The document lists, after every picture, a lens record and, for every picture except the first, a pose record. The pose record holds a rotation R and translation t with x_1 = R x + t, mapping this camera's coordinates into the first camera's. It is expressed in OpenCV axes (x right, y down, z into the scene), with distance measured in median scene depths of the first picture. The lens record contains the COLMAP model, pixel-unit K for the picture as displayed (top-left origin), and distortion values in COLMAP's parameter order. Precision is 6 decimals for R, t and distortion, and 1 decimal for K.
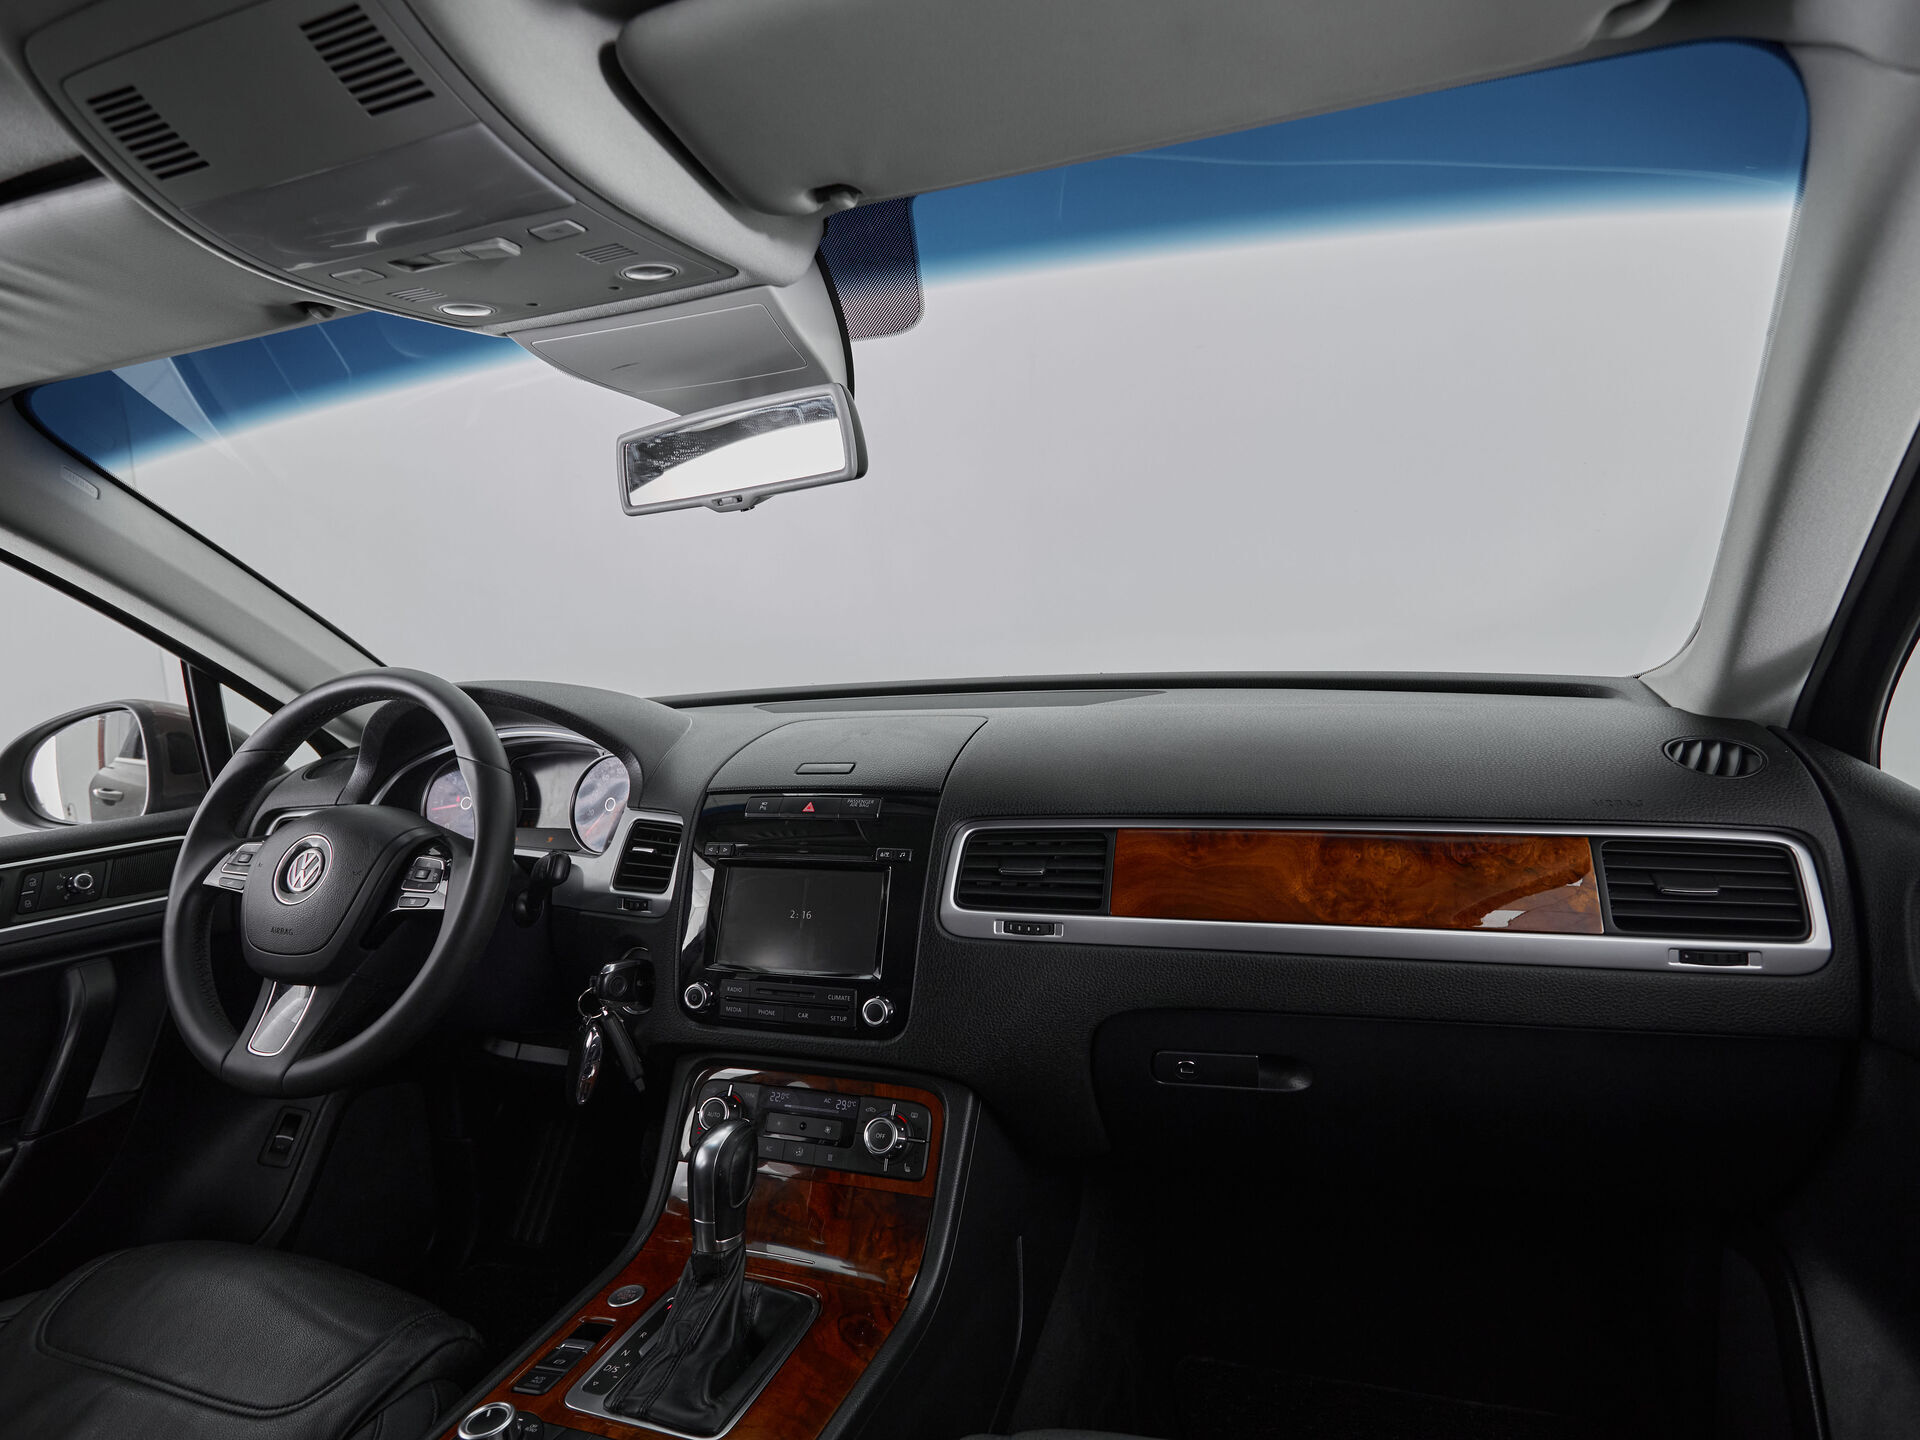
lens RADIAL K [[1027.1, 0, 960.0], [0, 1027.1, 720.0], [0, 0, 1]] dist [0.002429, 0.000696]
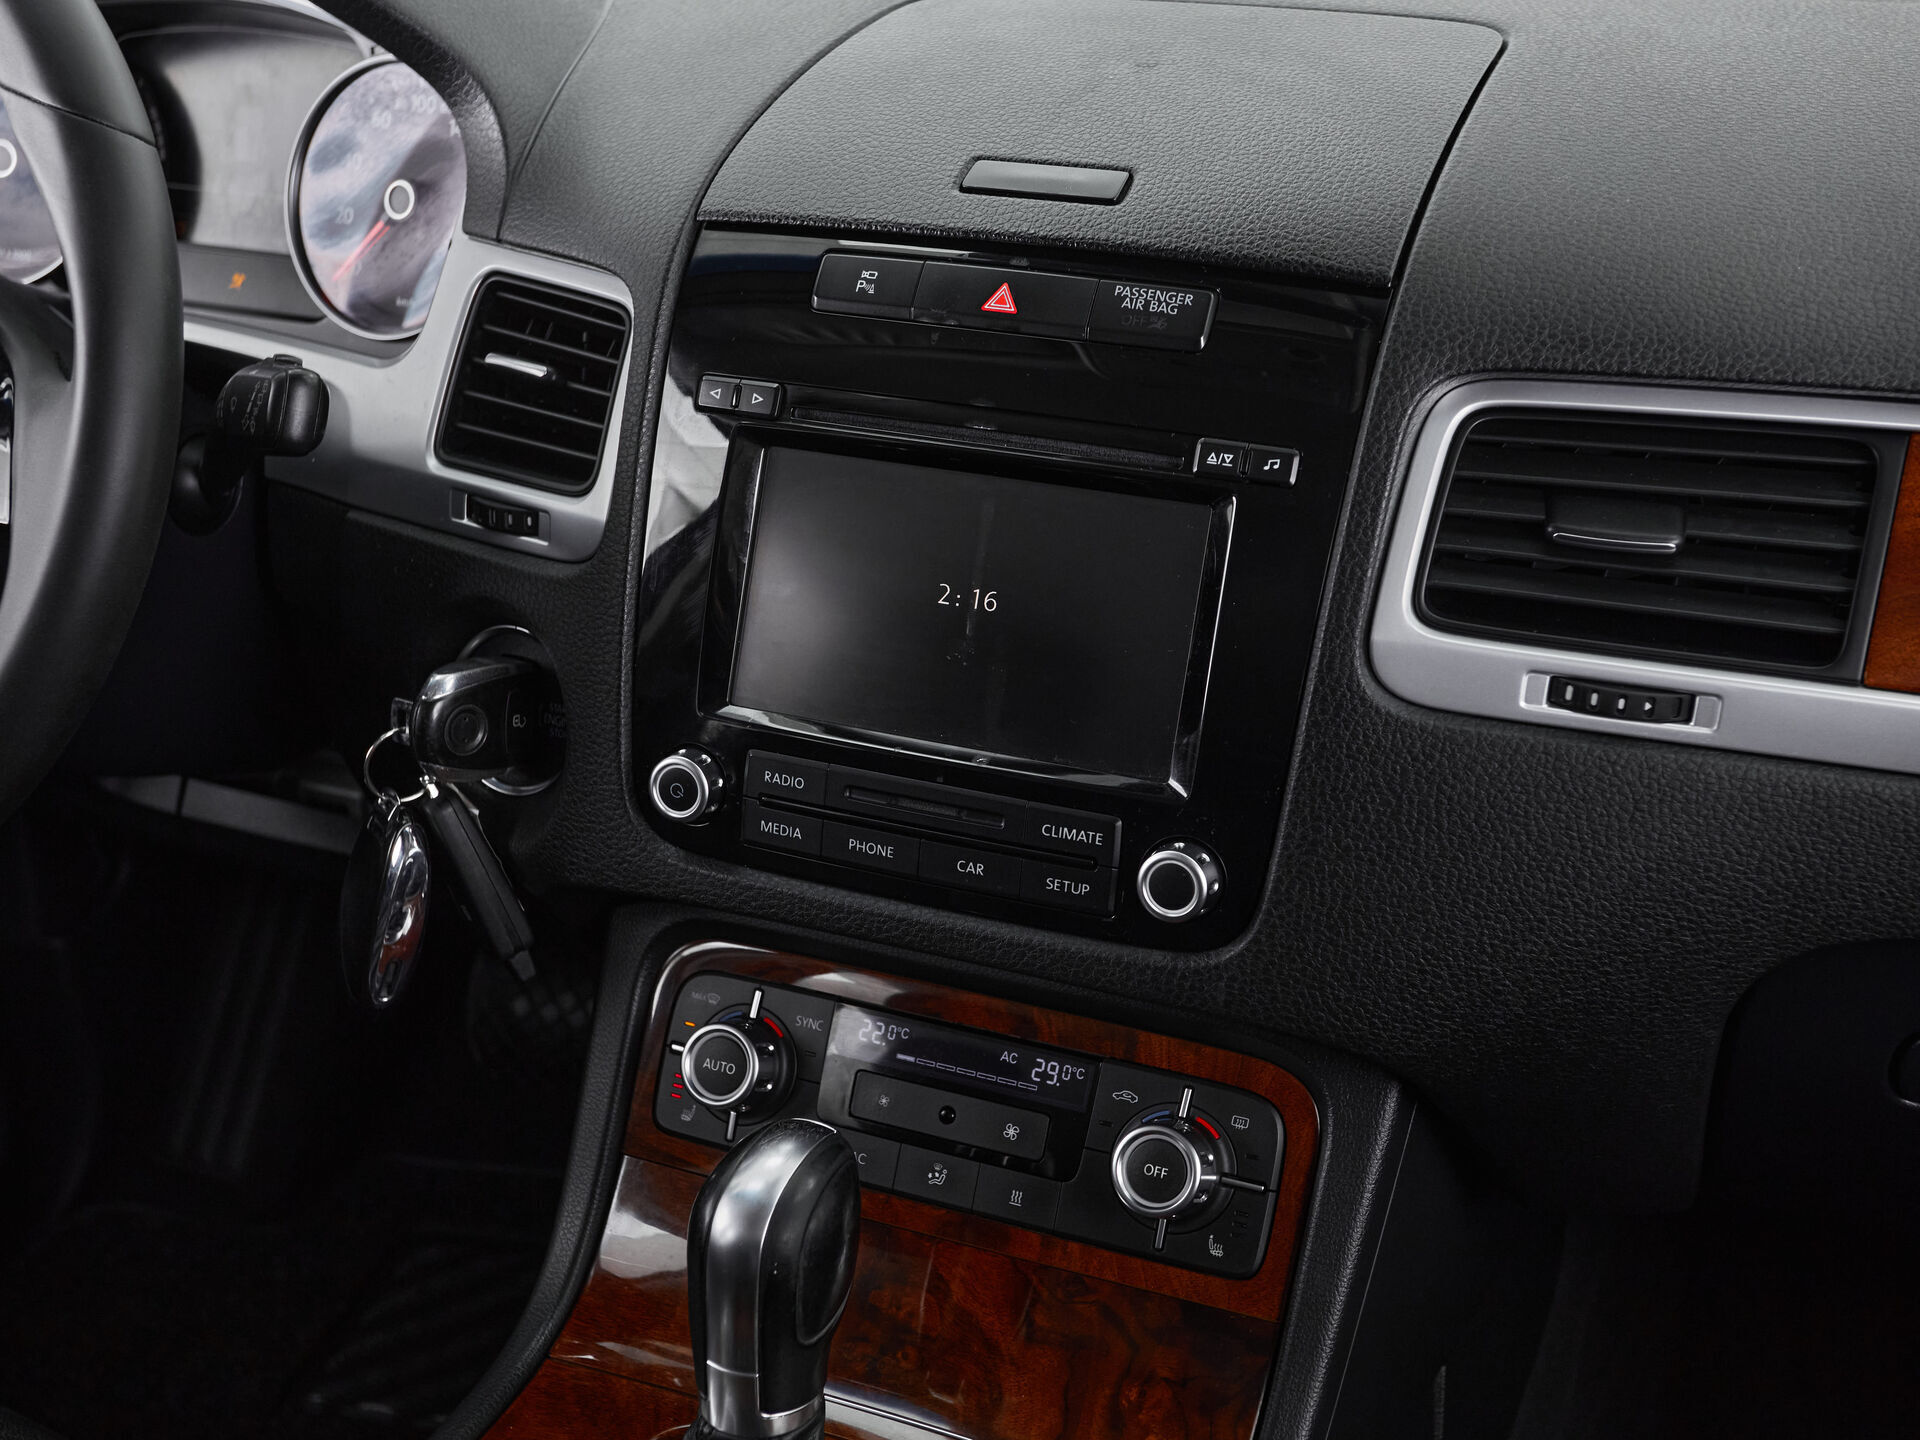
lens RADIAL K [[2467.0, 0, 963.6], [0, 2467.0, 758.4], [0, 0, 1]] dist [0.047483, 0.026352]
pose [[0.996411, 0.071907, -0.044666, -0.113958], [-0.052078, 0.936703, 0.346231, -0.061423], [0.066735, -0.342663, 0.937085, 0.159272]]
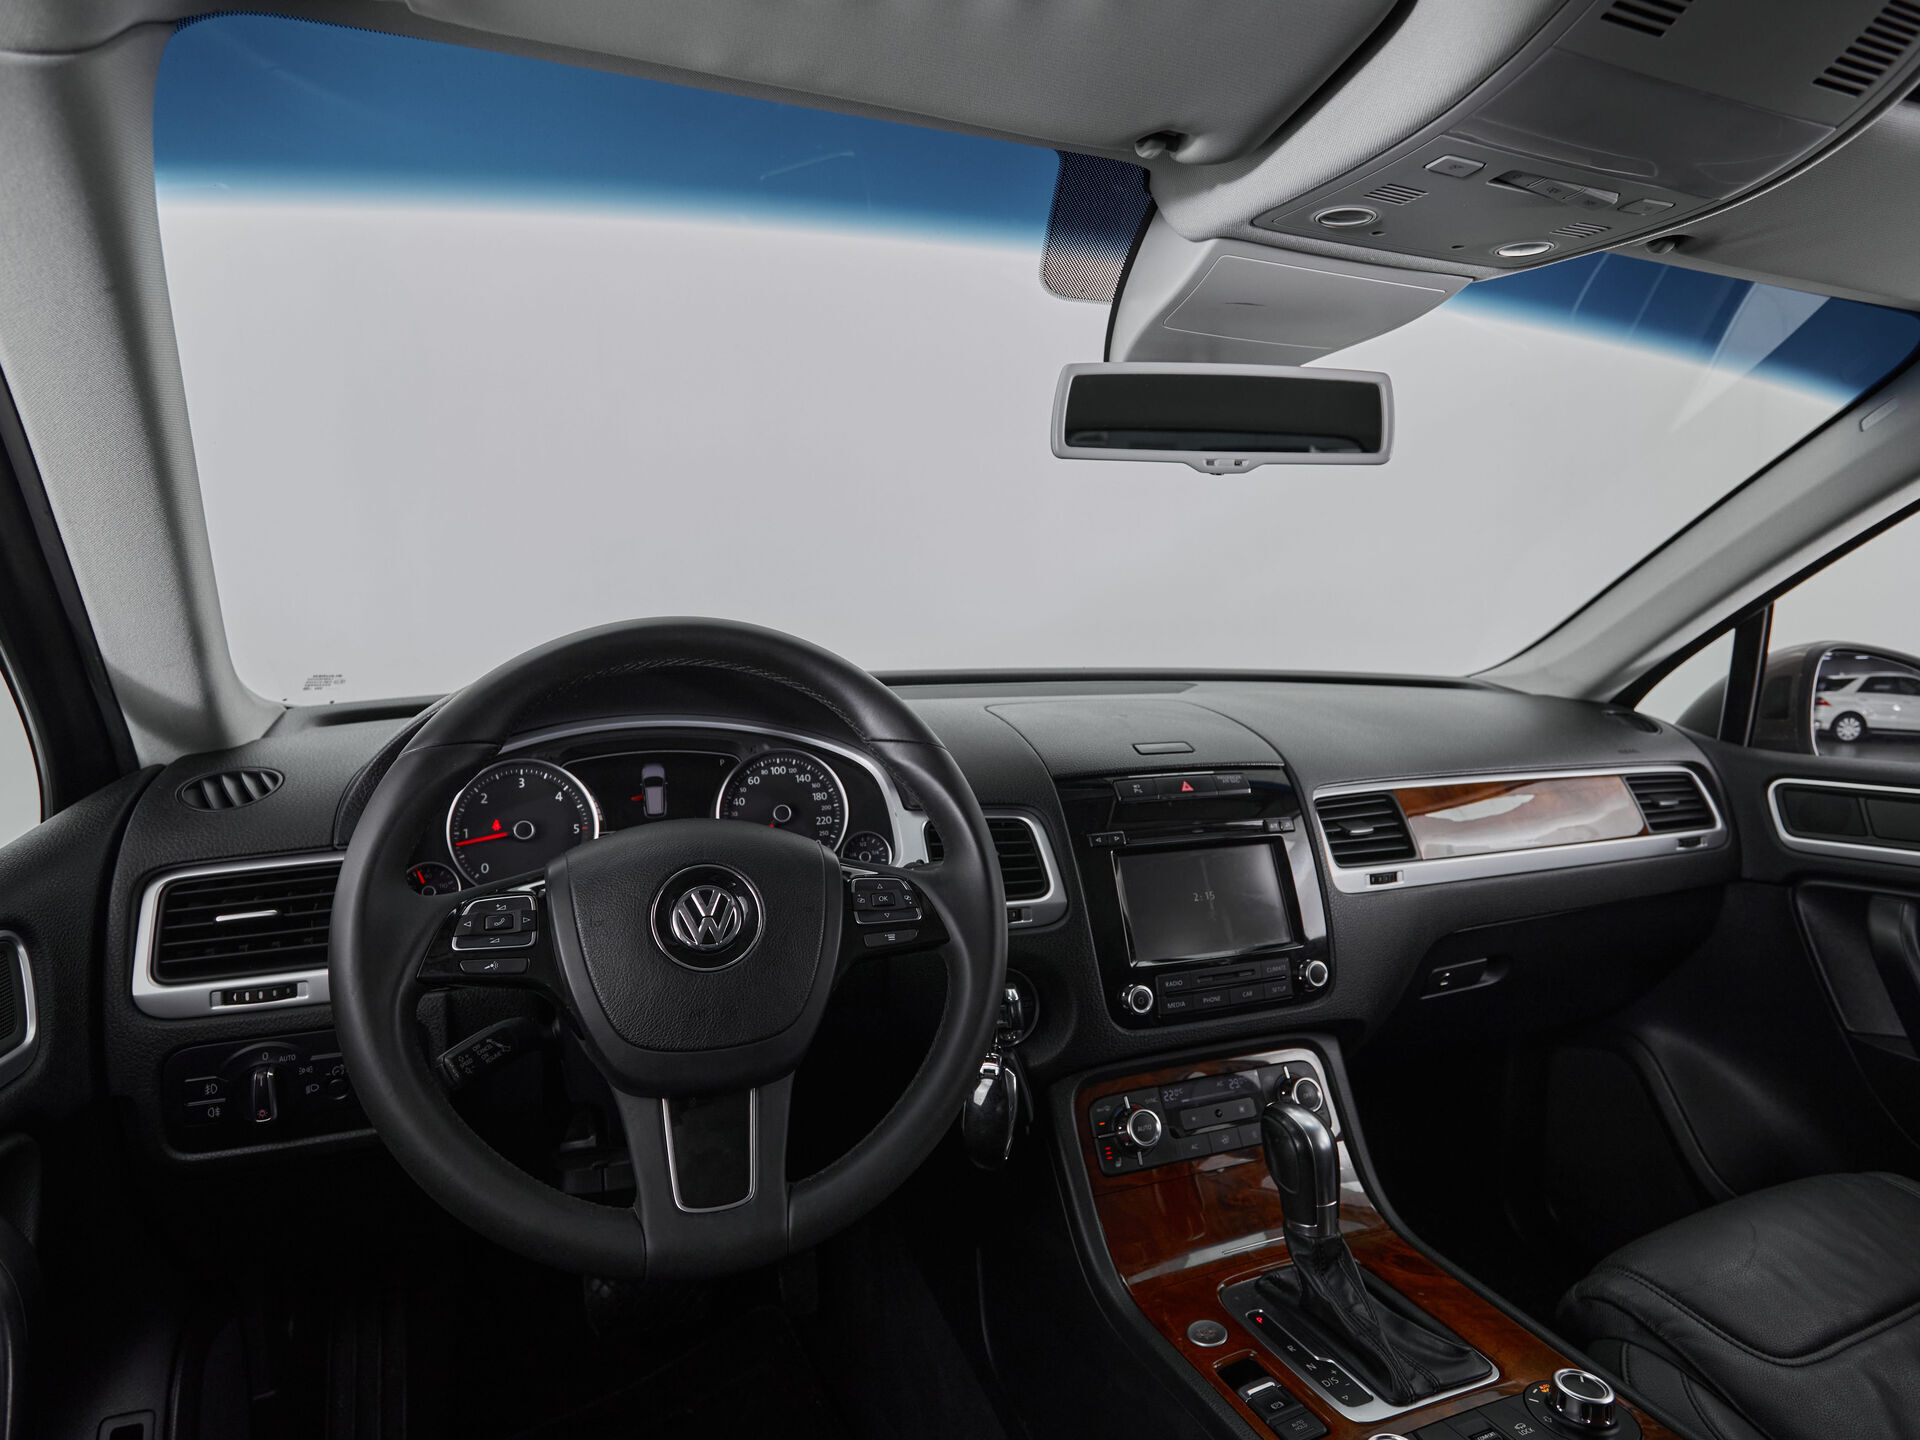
lens RADIAL K [[1067.9, 0, 960.0], [0, 1067.9, 720.0], [0, 0, 1]] dist [-0.001162, -0.001365]
pose [[0.750417, -0.002890, 0.660959, -1.000435], [0.018344, 0.999696, -0.016455, 0.035815], [-0.660711, 0.024473, 0.750242, 0.395148]]
